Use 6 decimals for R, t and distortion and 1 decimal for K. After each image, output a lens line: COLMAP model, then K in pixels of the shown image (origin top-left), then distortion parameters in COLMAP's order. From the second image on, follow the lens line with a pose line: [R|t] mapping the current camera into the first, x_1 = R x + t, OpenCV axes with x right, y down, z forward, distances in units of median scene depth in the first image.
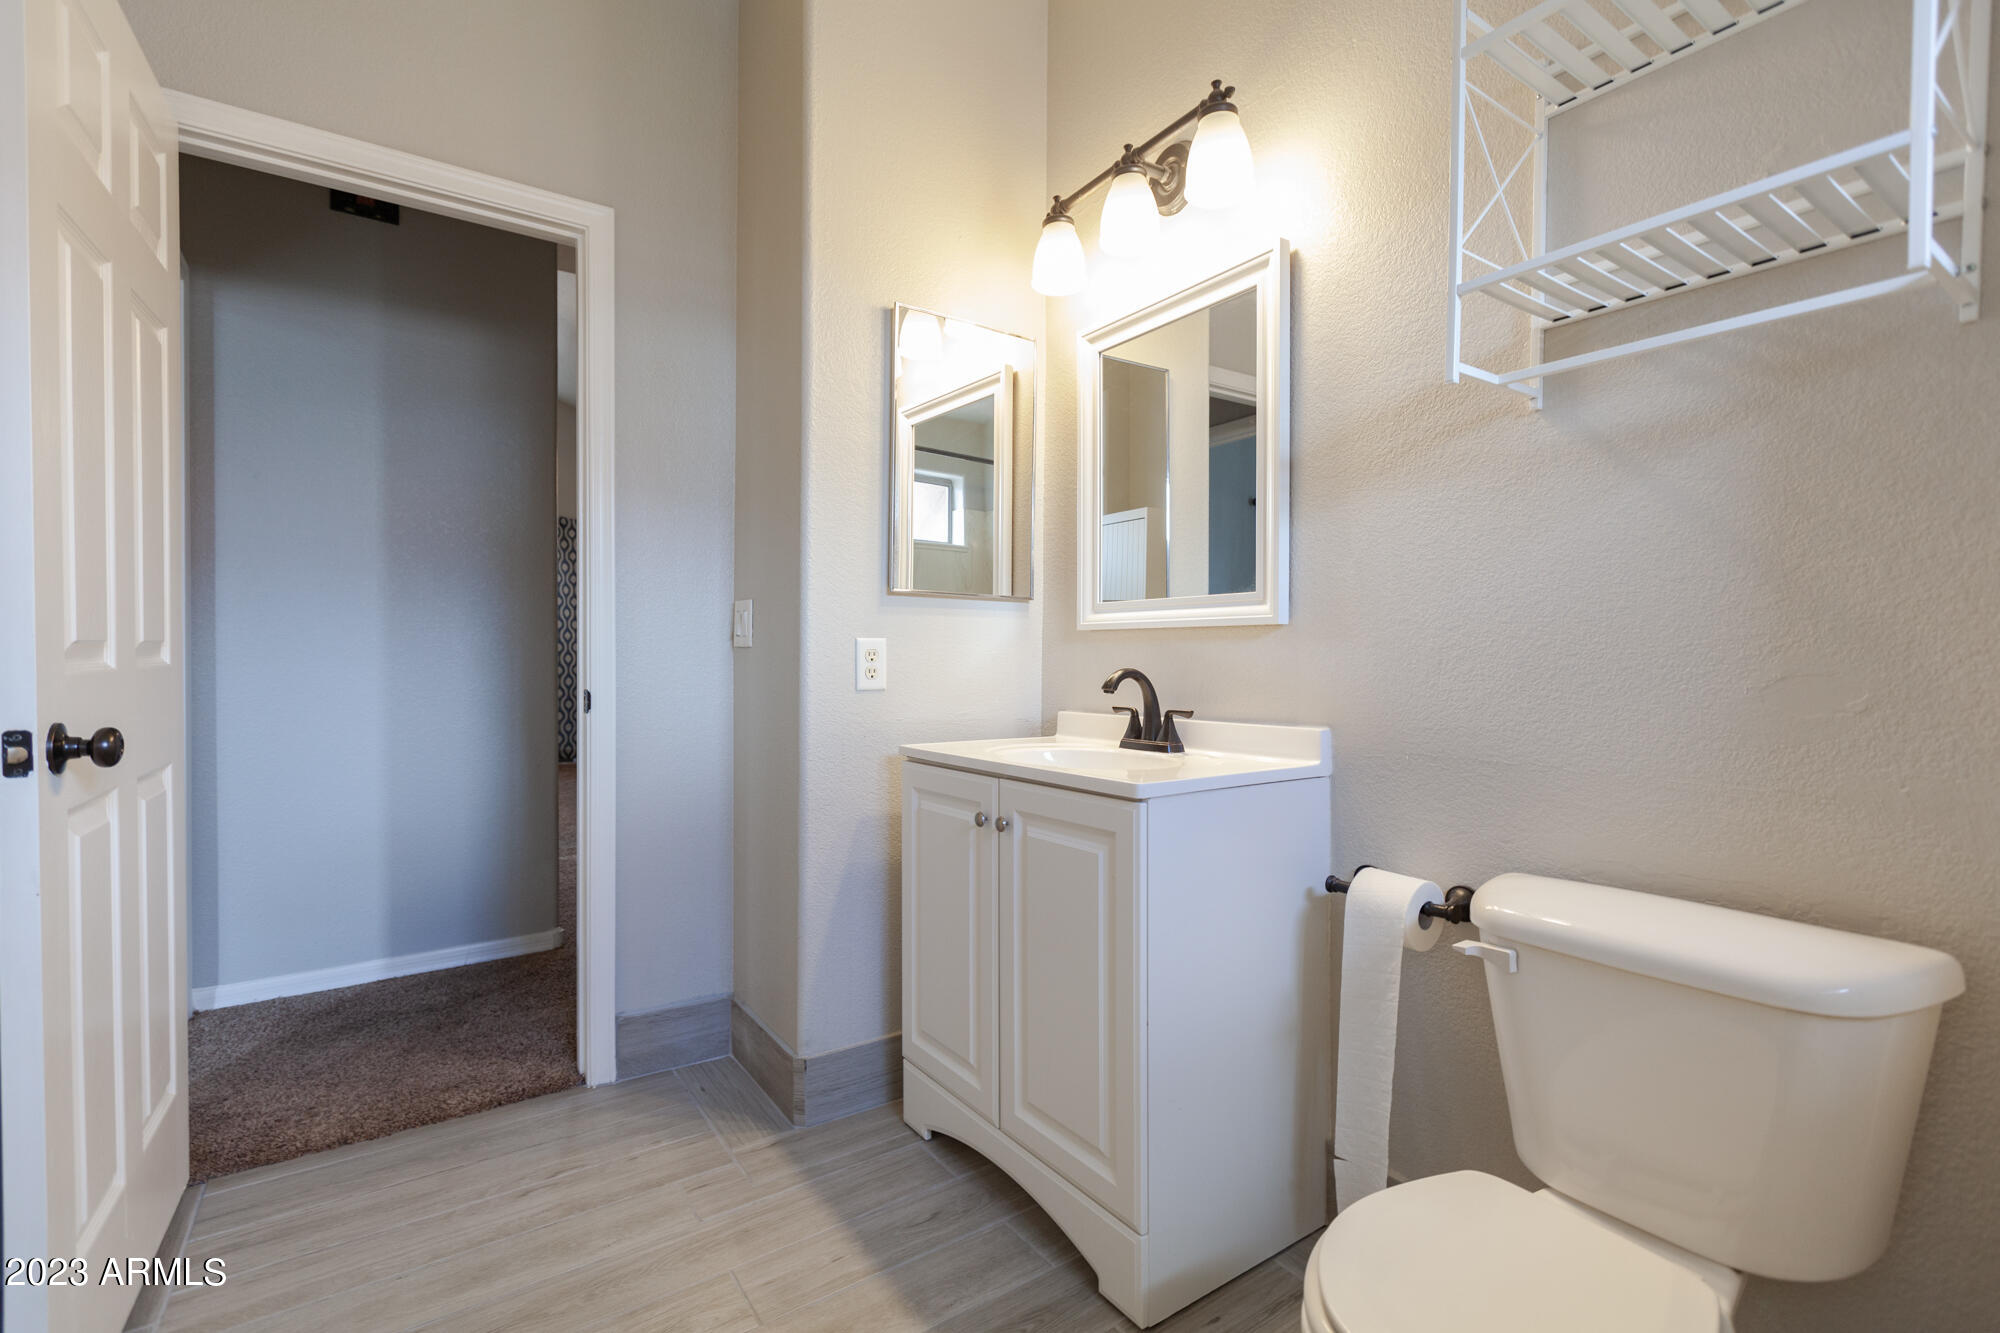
lens RADIAL K [[907.5, 0, 1005.5], [0, 907.5, 669.1], [0, 0, 1]] dist [-0.000928, 0.000371]
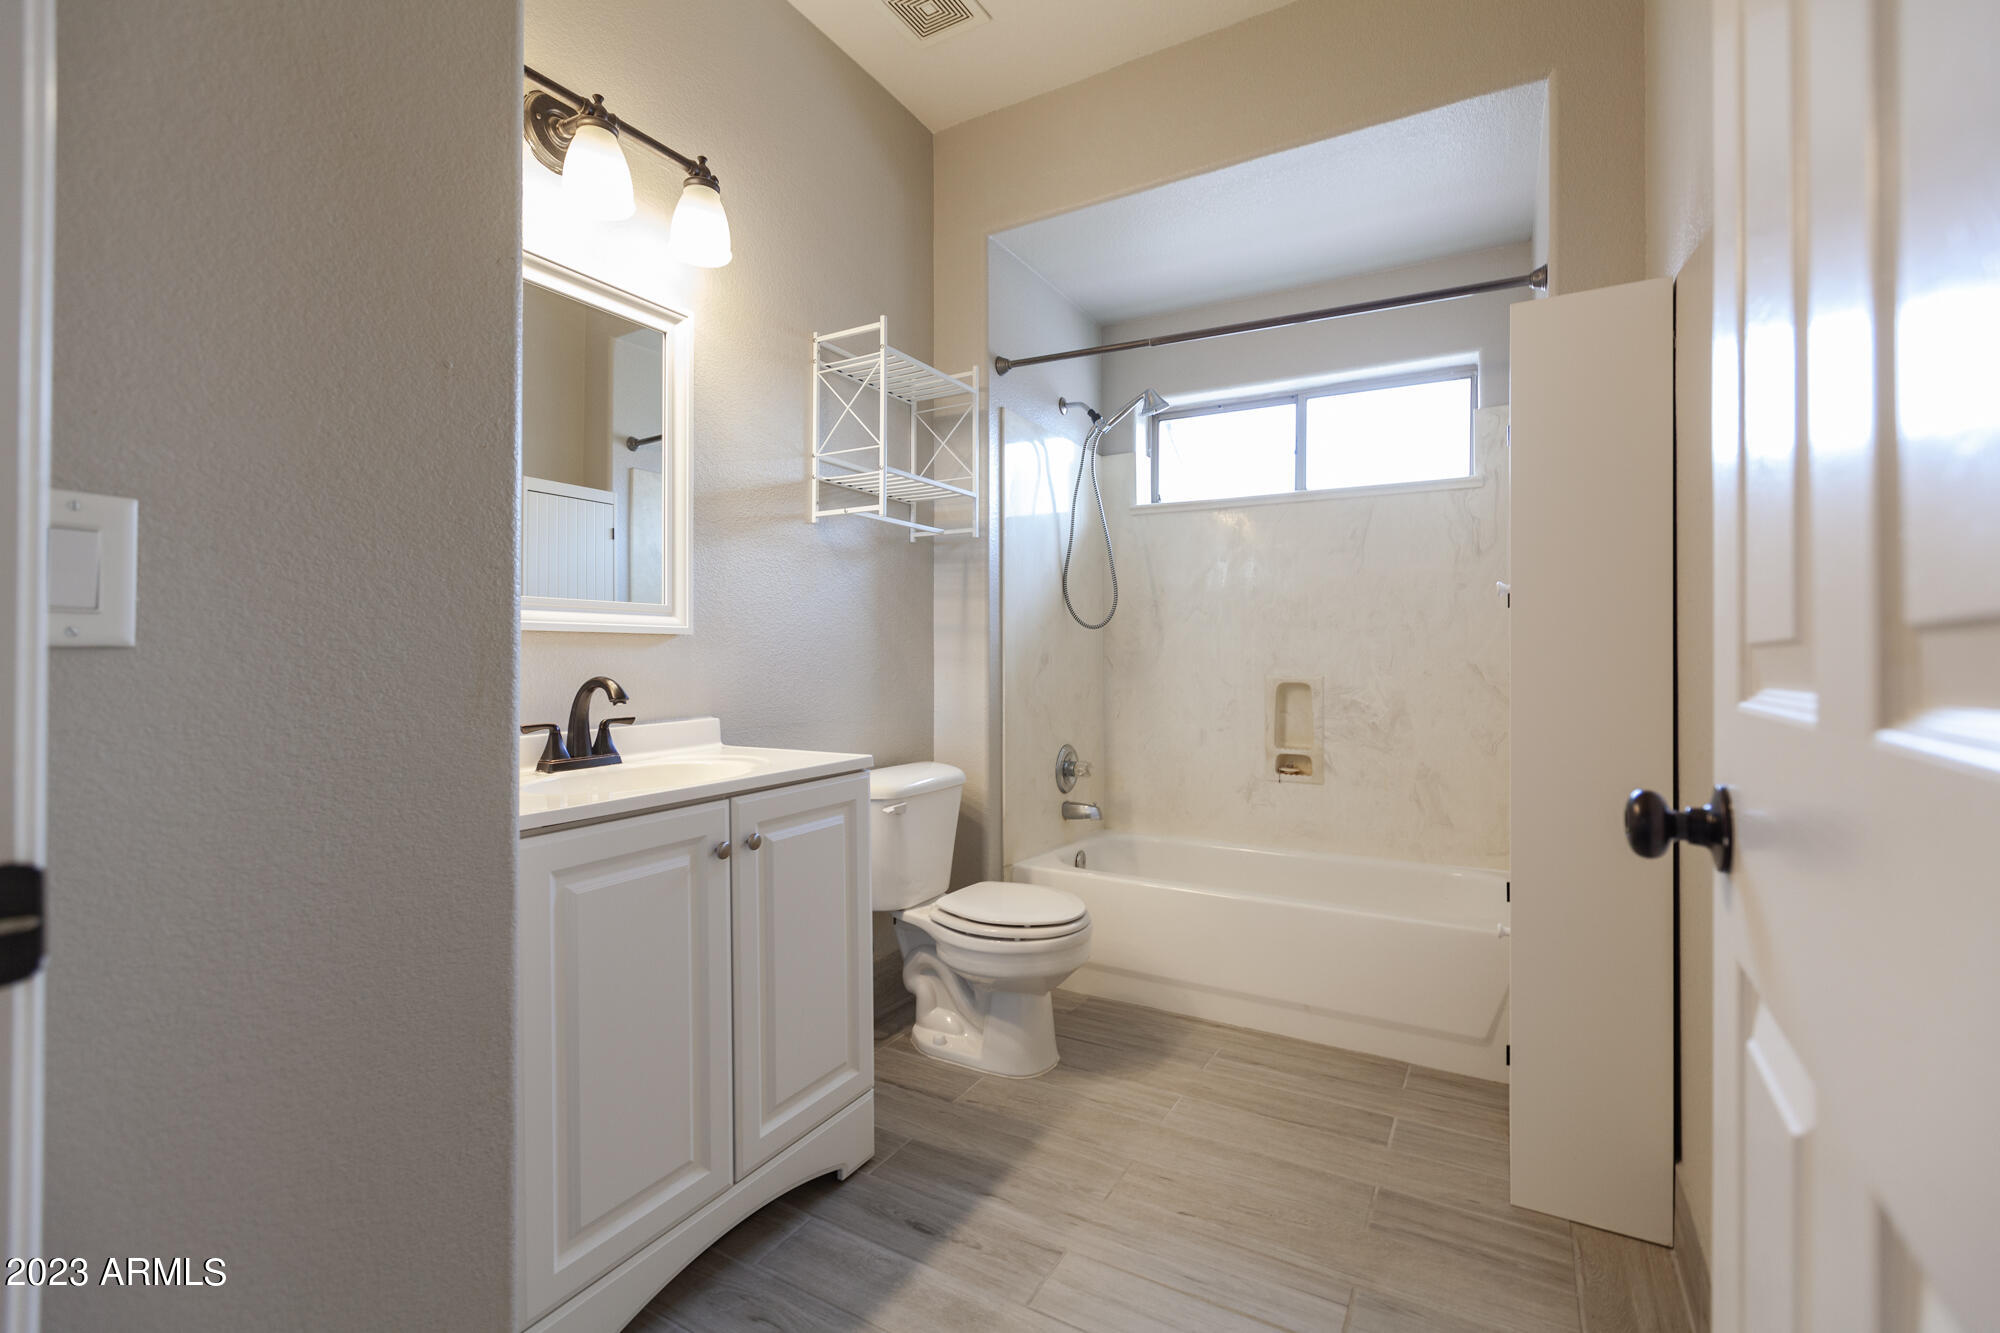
lens RADIAL K [[907.5, 0, 998.9], [0, 907.5, 657.1], [0, 0, 1]] dist [-0.000928, 0.000371]
pose [[-0.448505, 0.001588, 0.893779, -0.921867], [0.013987, 0.999888, 0.005242, -0.020977], [-0.893671, 0.014853, -0.448477, 1.143240]]
